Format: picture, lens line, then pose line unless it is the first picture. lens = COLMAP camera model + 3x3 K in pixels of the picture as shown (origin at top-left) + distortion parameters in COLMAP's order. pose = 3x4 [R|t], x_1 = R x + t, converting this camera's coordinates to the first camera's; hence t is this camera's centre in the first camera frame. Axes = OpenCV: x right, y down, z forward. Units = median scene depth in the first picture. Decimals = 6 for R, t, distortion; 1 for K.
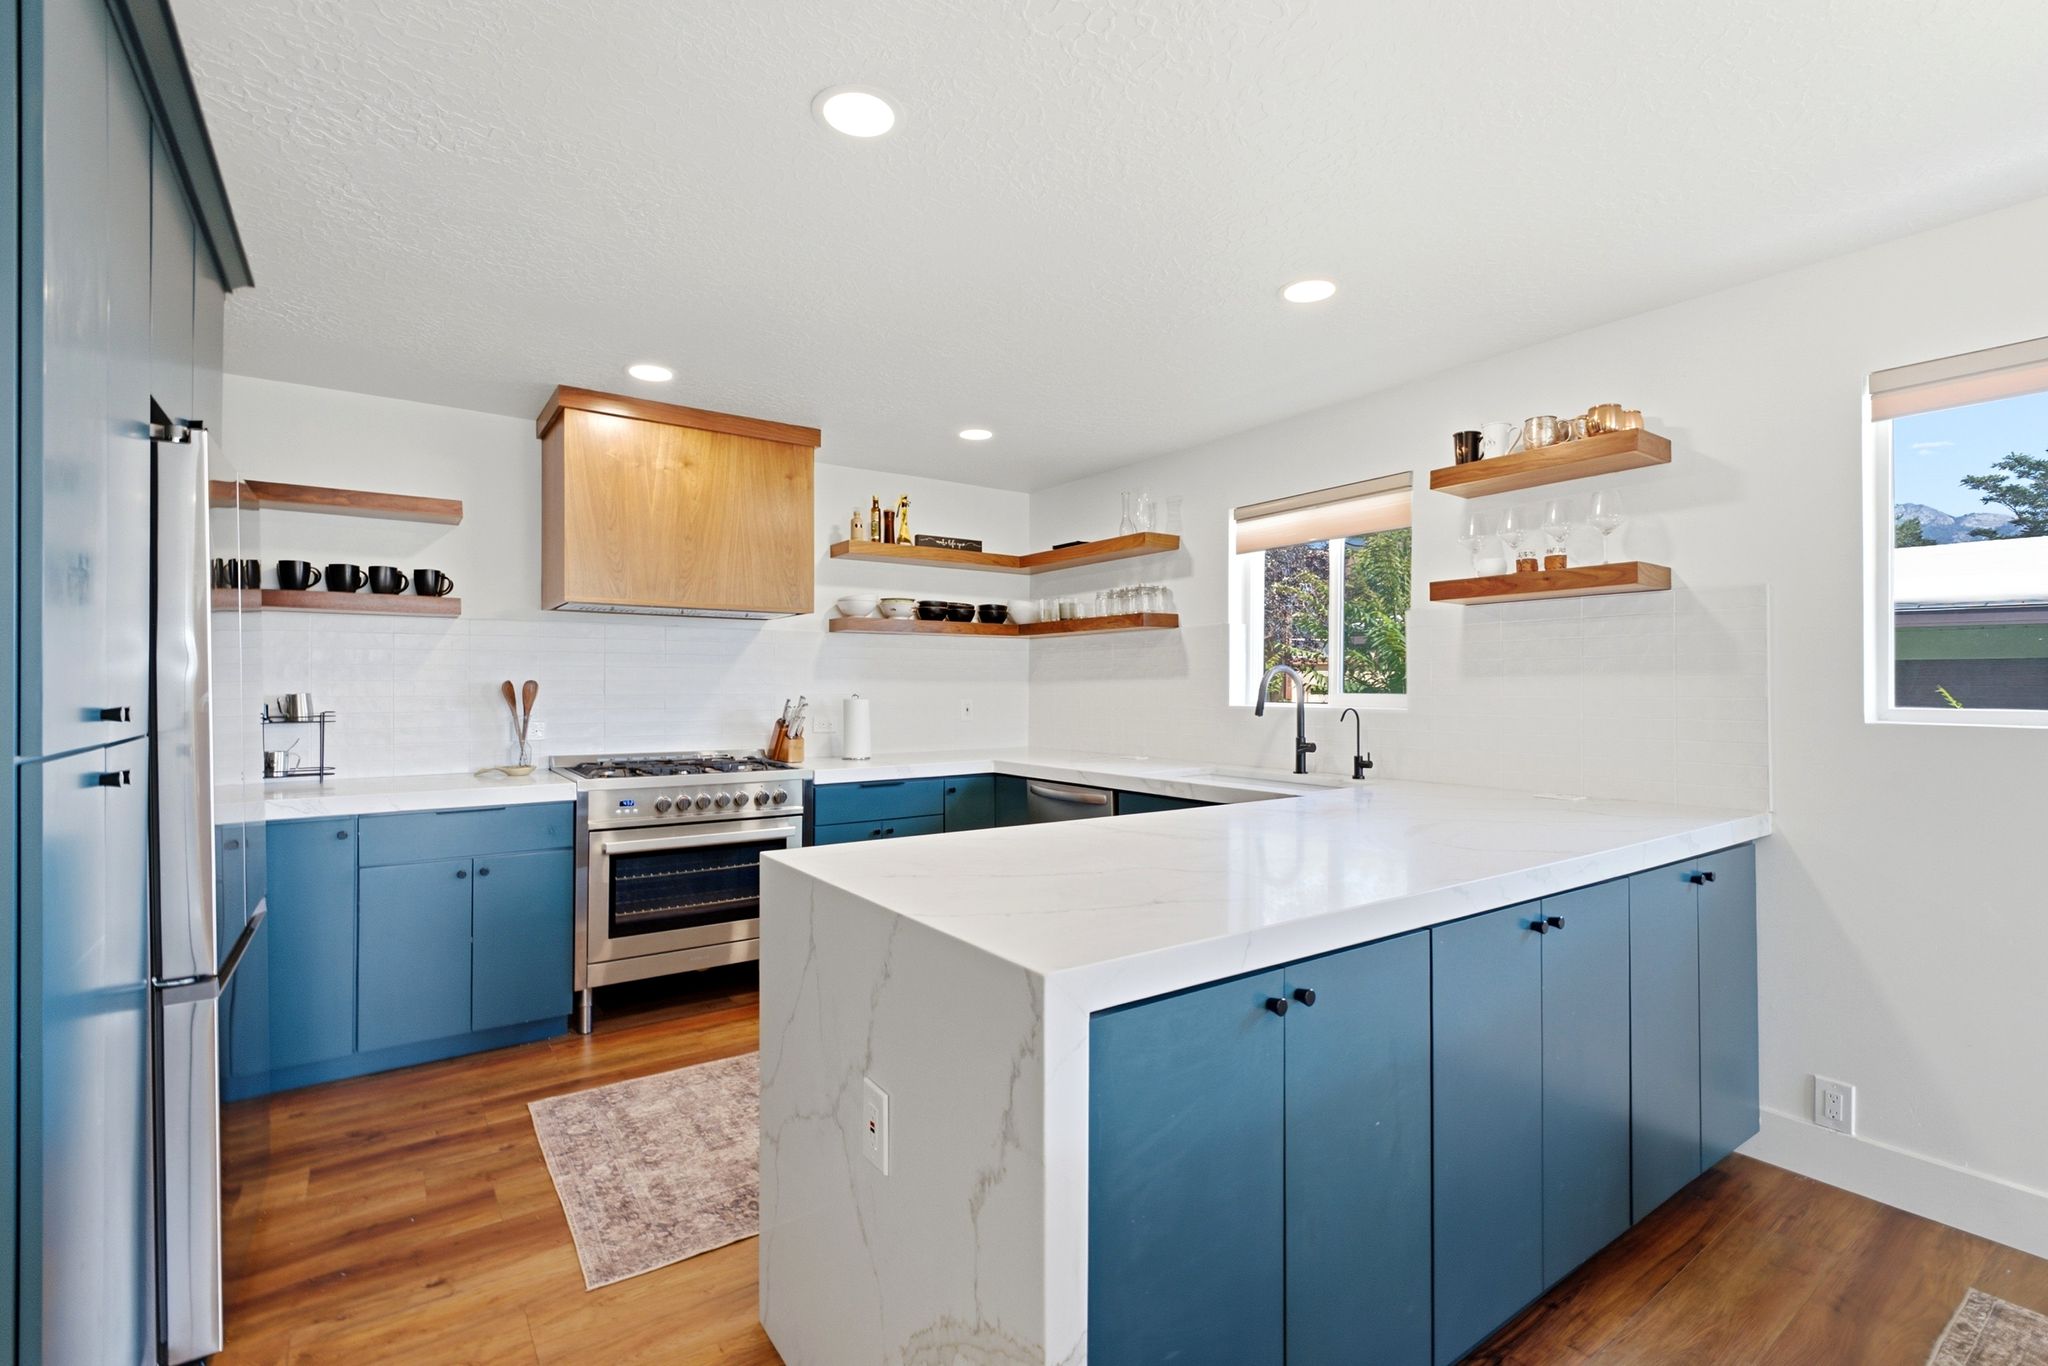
lens RADIAL K [[921.2, 0, 1042.1], [0, 921.2, 685.4], [0, 0, 1]] dist [-0.016745, -0.000687]
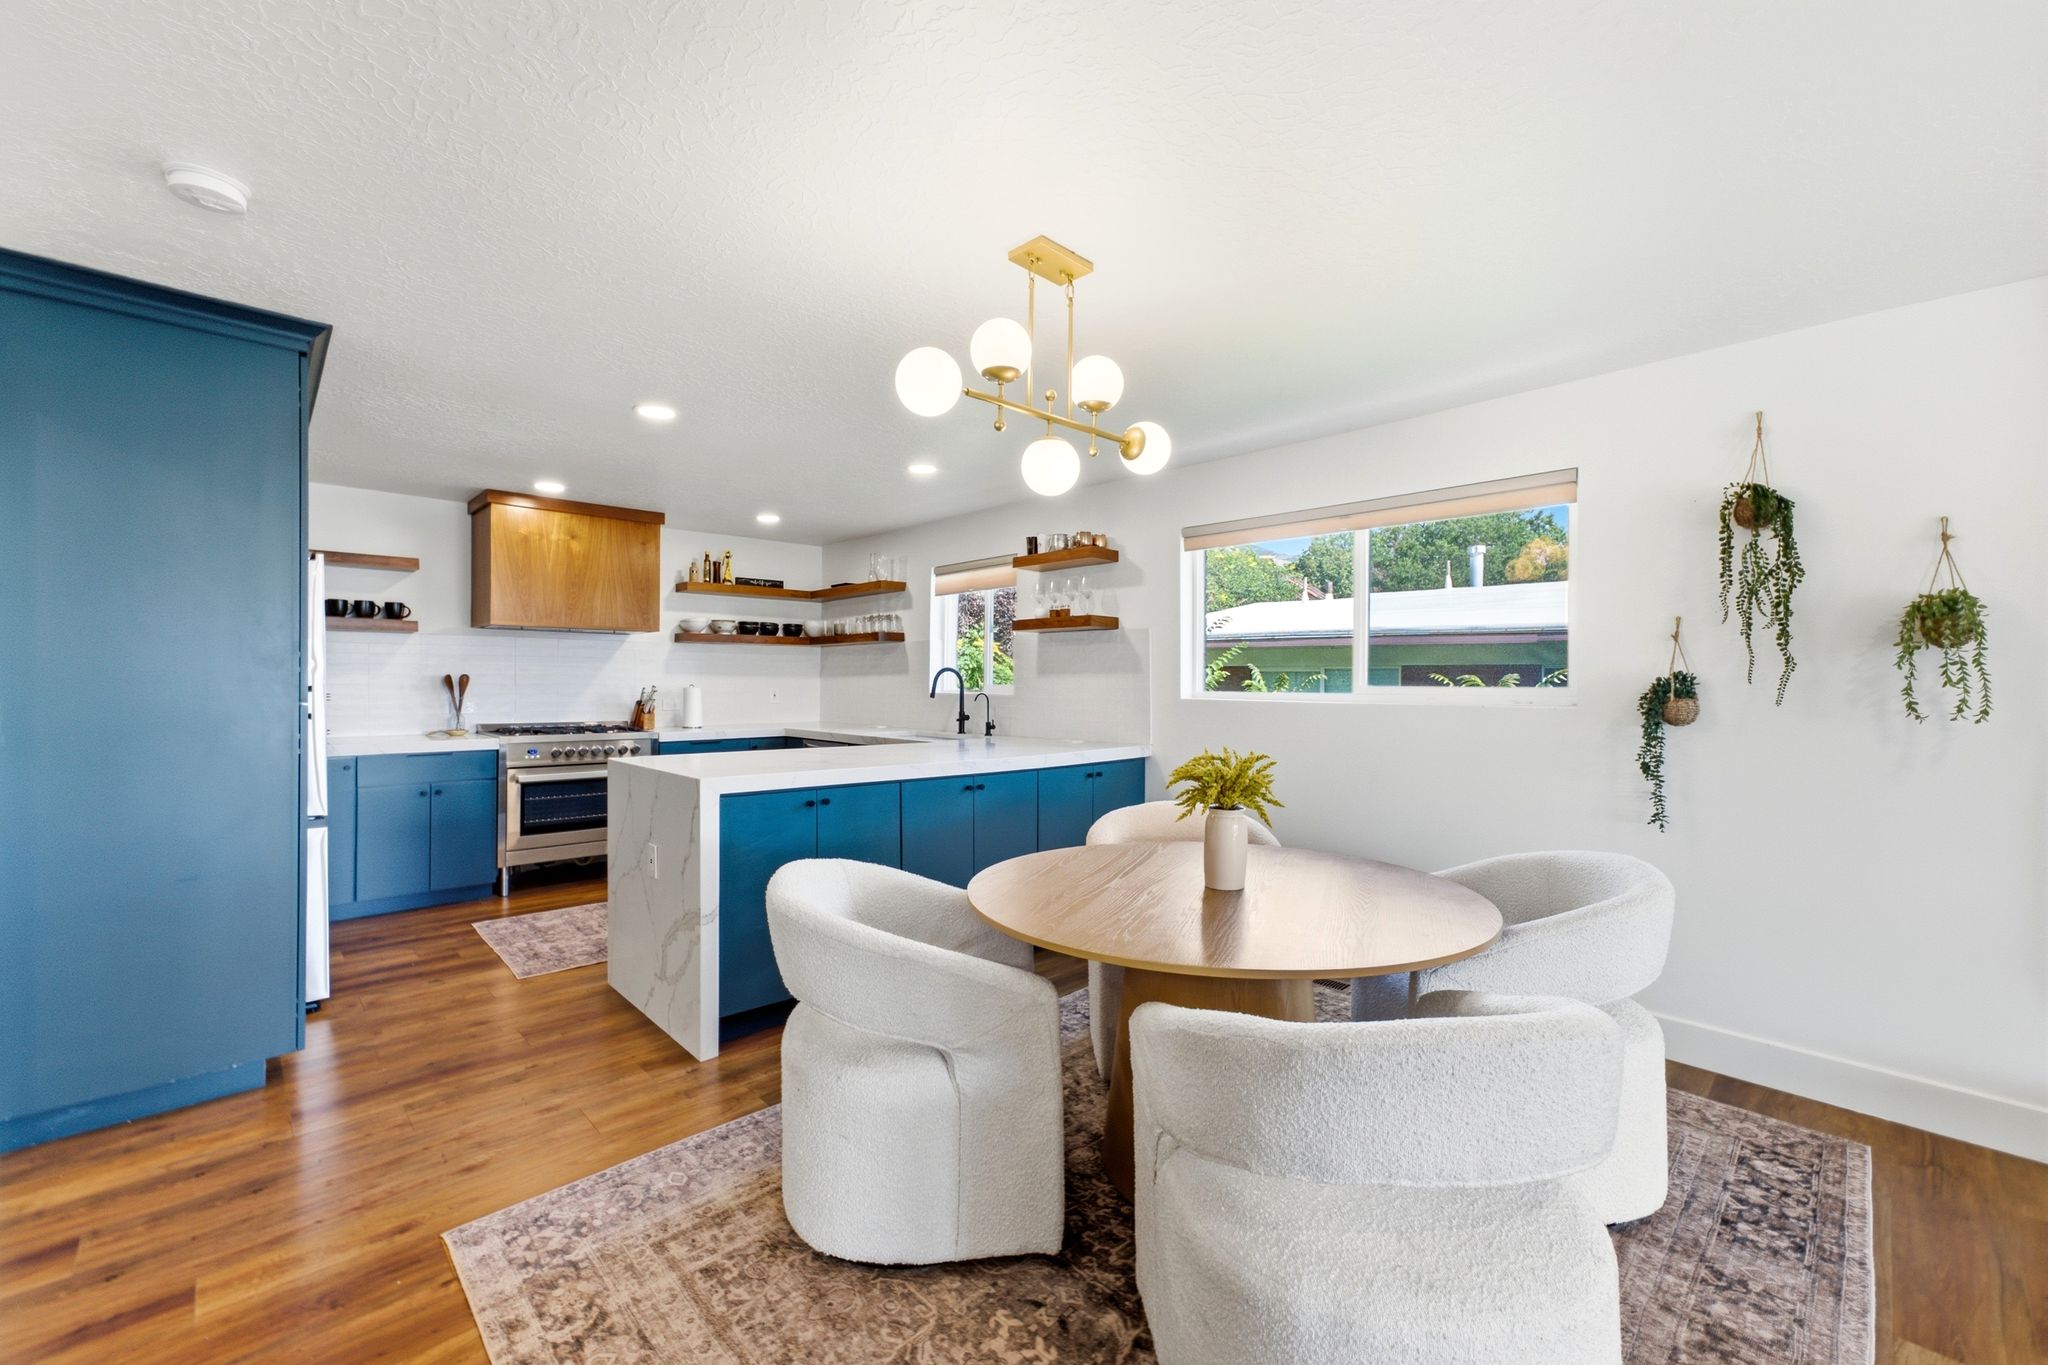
lens RADIAL K [[825.0, 0, 1002.1], [0, 825.0, 680.3], [0, 0, 1]] dist [0.004679, 0.001035]
pose [[0.993953, 0.002727, 0.109769, 0.190328], [-0.002824, 0.999996, 0.000725, 0.001158], [-0.109767, -0.001031, 0.993957, -0.490923]]
